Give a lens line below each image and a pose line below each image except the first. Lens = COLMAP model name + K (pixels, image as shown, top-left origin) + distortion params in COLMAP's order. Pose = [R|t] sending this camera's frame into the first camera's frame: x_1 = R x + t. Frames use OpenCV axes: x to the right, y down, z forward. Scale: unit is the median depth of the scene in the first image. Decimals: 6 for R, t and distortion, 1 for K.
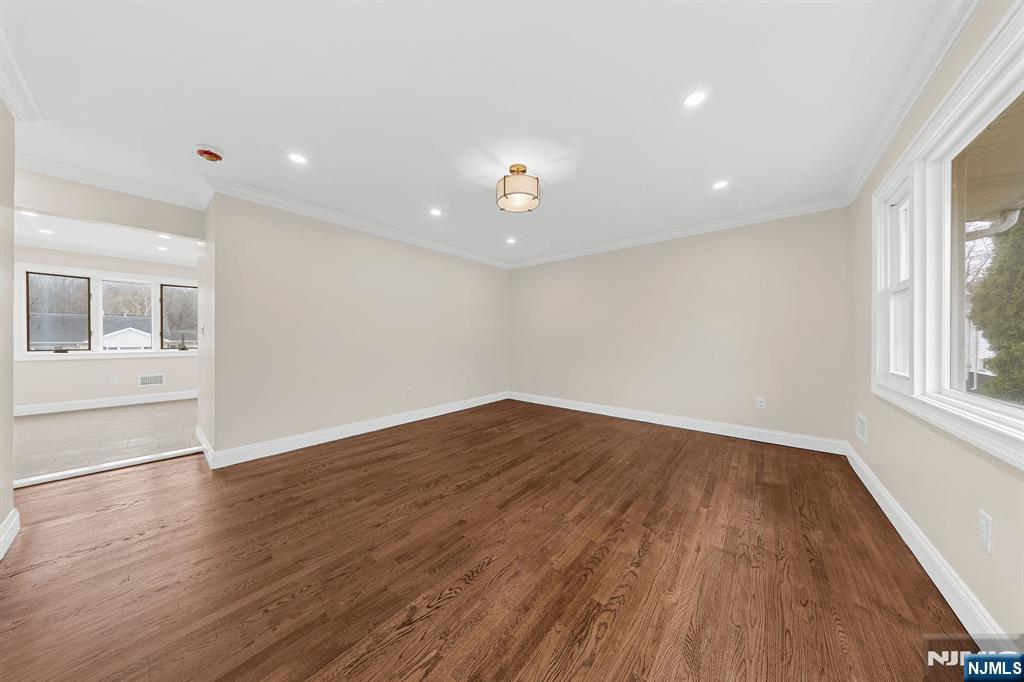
lens RADIAL K [[303.9, 0, 510.7], [0, 303.9, 339.0], [0, 0, 1]] dist [-0.000417, -0.000015]
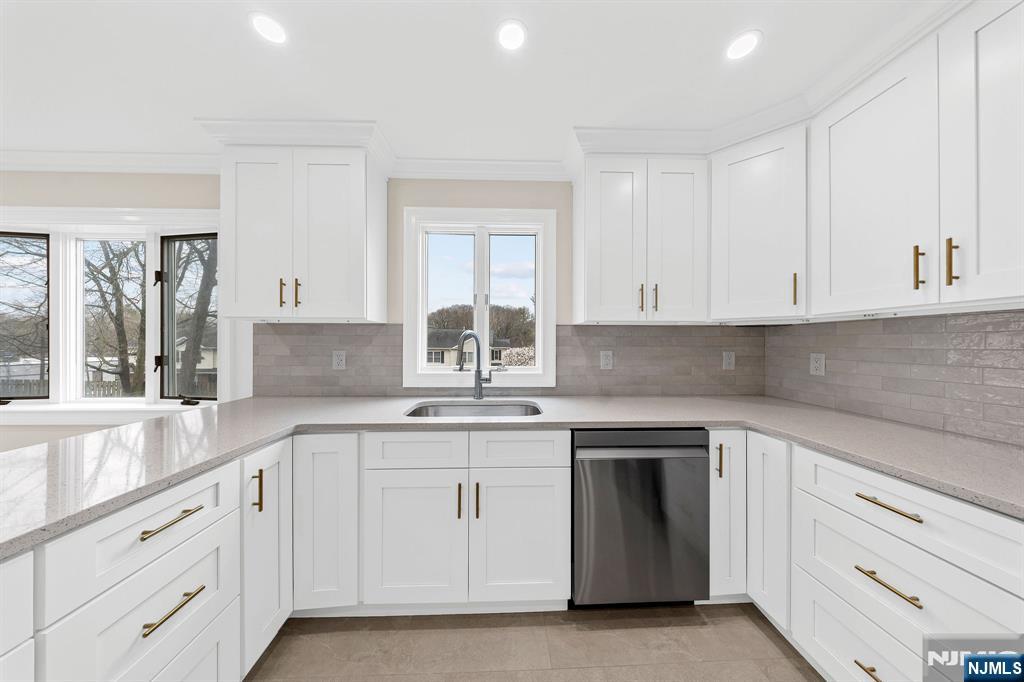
lens RADIAL K [[303.6, 0, 515.2], [0, 303.6, 339.3], [0, 0, 1]] dist [0.008478, 0.000026]
pose [[0.674697, -0.008129, -0.738050, -0.588244], [-0.010181, 0.999742, -0.020319, -0.044505], [0.738025, 0.021223, 0.674440, 1.147341]]
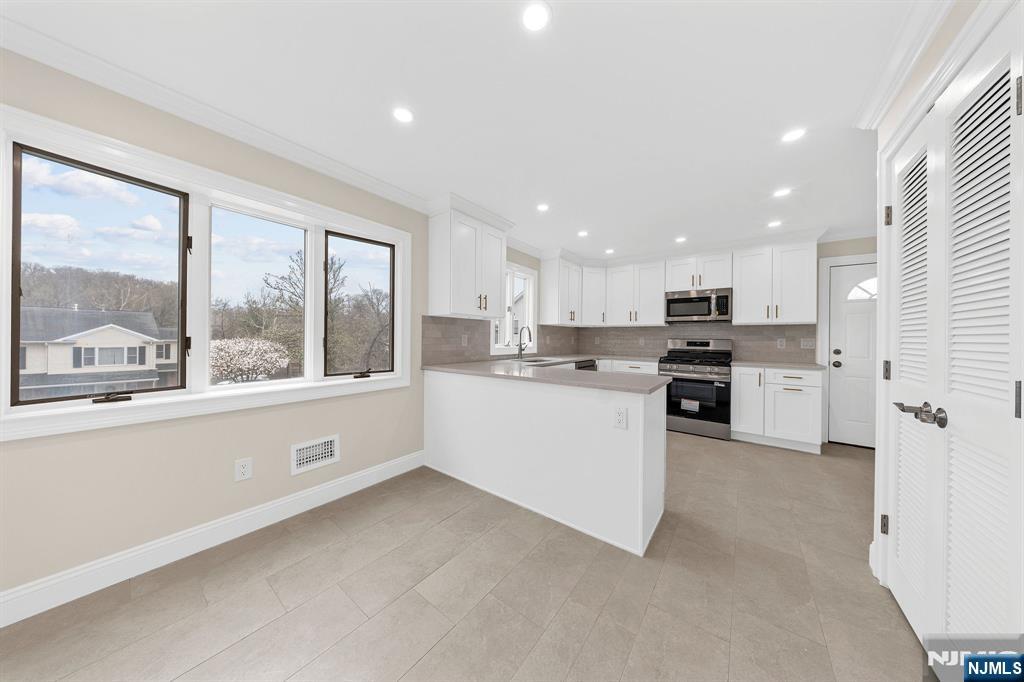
lens RADIAL K [[304.7, 0, 507.3], [0, 304.7, 336.8], [0, 0, 1]] dist [-0.000924, -0.000102]
pose [[0.998637, 0.009267, 0.051361, -0.980595], [-0.008622, 0.999881, -0.012754, -0.023555], [-0.051473, 0.012294, 0.998599, 0.591023]]
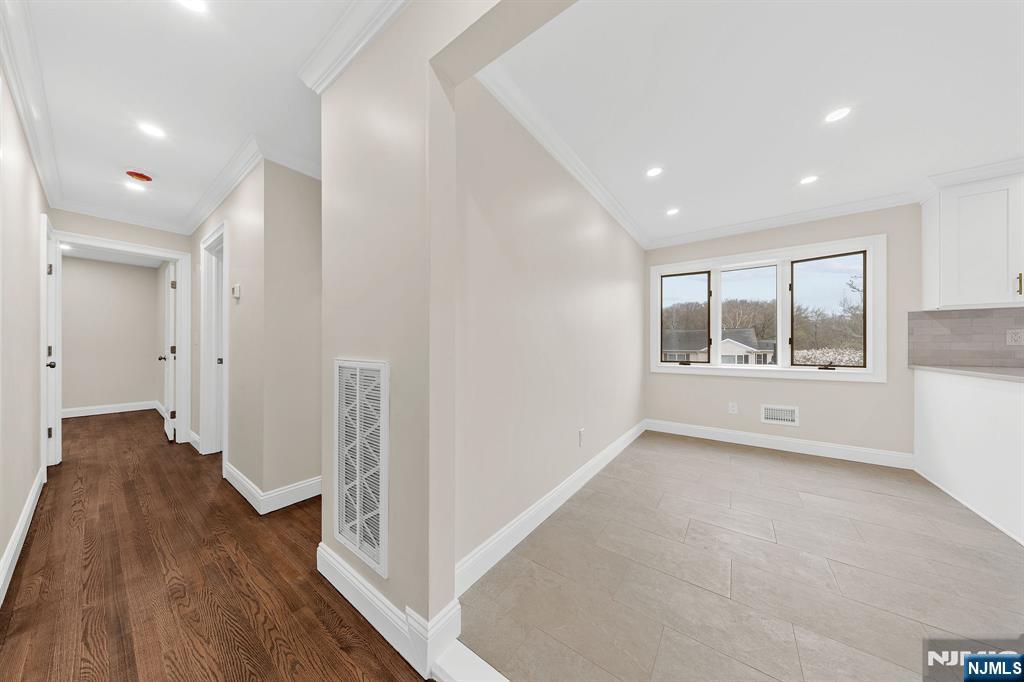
lens RADIAL K [[310.6, 0, 506.6], [0, 310.6, 346.6], [0, 0, 1]] dist [-0.000986, -0.000086]
pose [[0.068241, -0.001208, -0.997668, -0.608747], [-0.009797, 0.999950, -0.001881, 0.000330], [0.997621, 0.009903, 0.068225, 0.413890]]
